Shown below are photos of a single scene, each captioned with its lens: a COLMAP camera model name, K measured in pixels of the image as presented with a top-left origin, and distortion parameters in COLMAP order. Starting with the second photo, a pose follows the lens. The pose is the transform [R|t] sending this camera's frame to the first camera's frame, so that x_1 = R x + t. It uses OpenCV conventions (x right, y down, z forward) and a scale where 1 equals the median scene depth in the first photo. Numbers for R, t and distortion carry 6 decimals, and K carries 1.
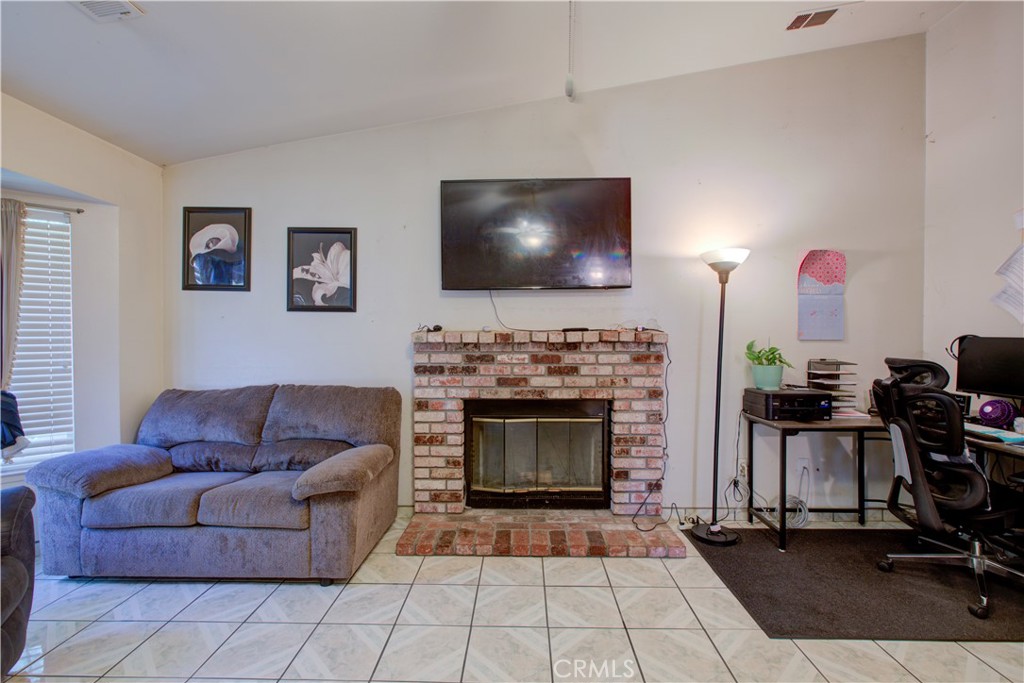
lens RADIAL K [[466.8, 0, 507.5], [0, 466.8, 341.8], [0, 0, 1]] dist [-0.010171, 0.004464]
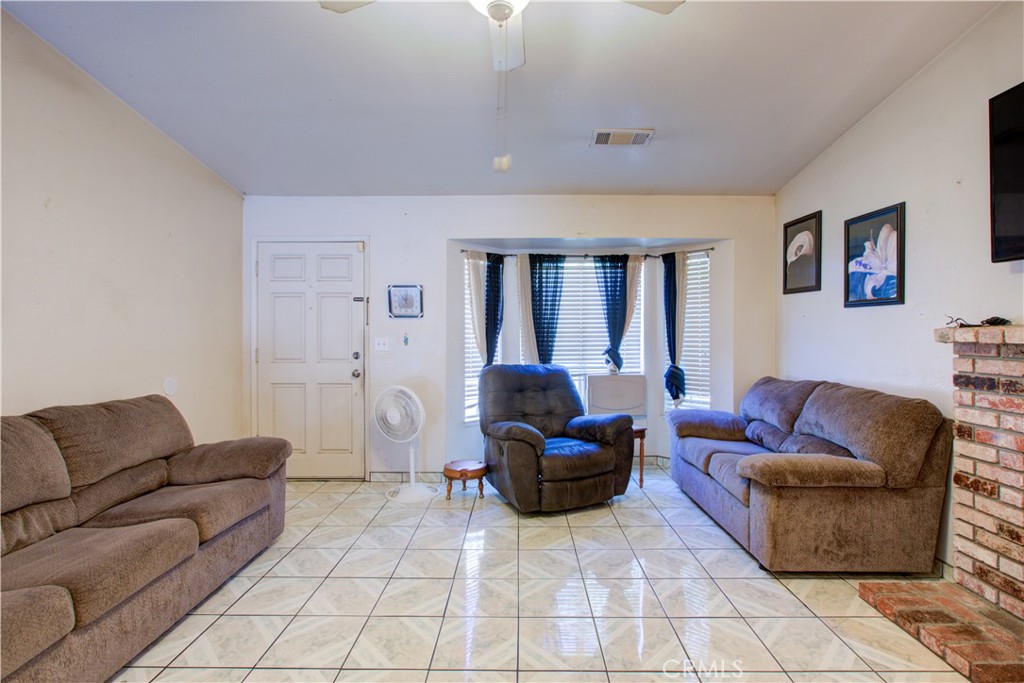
lens RADIAL K [[466.8, 0, 519.1], [0, 466.8, 337.0], [0, 0, 1]] dist [-0.010171, 0.004464]
pose [[0.030315, 0.006238, -0.999521, 0.512722], [-0.013512, 0.999892, 0.005830, -0.001375], [0.999449, 0.013329, 0.030396, 0.323191]]
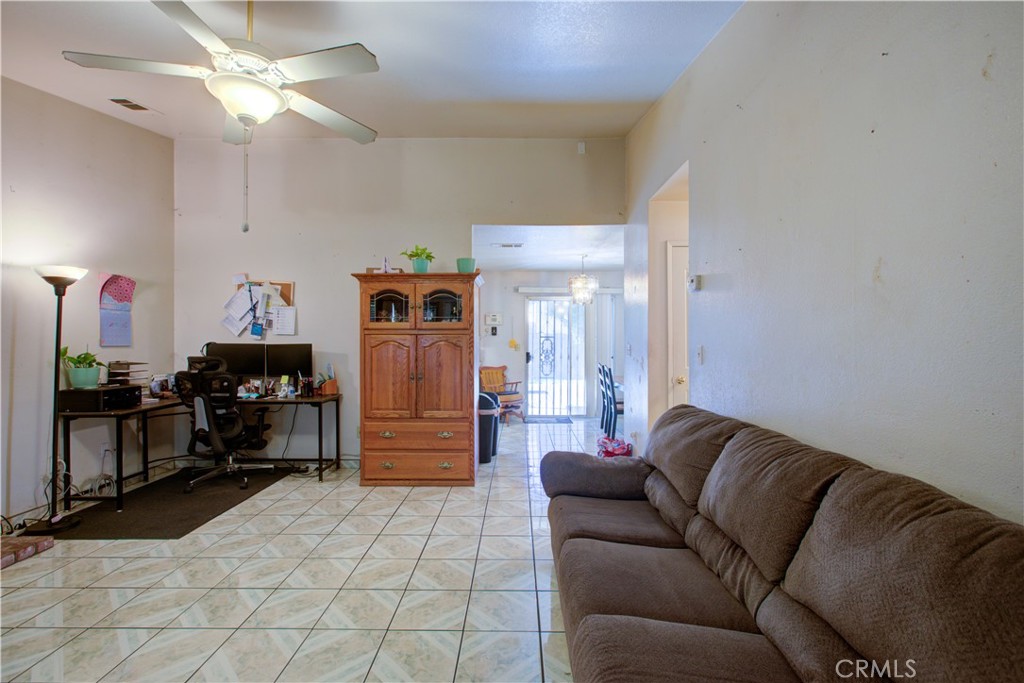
lens RADIAL K [[488.3, 0, 504.5], [0, 488.3, 346.1], [0, 0, 1]] dist [0.020956, 0.000203]
pose [[0.002542, -0.007289, 0.999970, -0.681336], [0.015933, 0.999847, 0.007248, 0.003238], [-0.999870, 0.015914, 0.002658, -0.059473]]
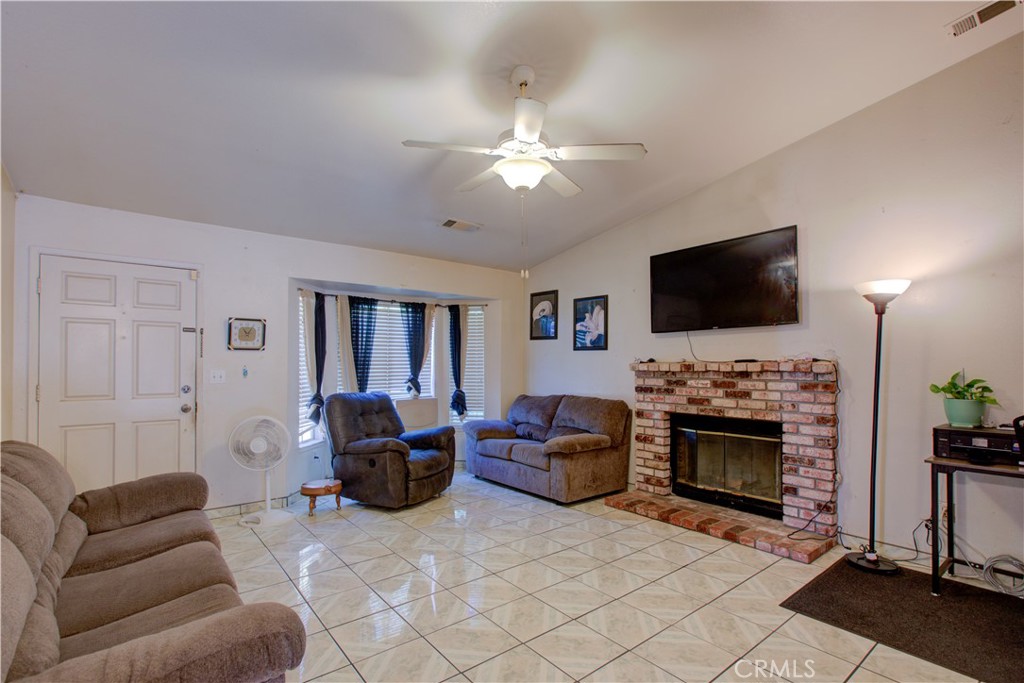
lens RADIAL K [[466.8, 0, 500.8], [0, 466.8, 364.0], [0, 0, 1]] dist [-0.010171, 0.004464]
pose [[0.637951, -0.001528, -0.770075, 0.675996], [-0.010631, 0.999885, -0.010791, 0.001782], [0.770003, 0.015071, 0.637862, -0.255769]]
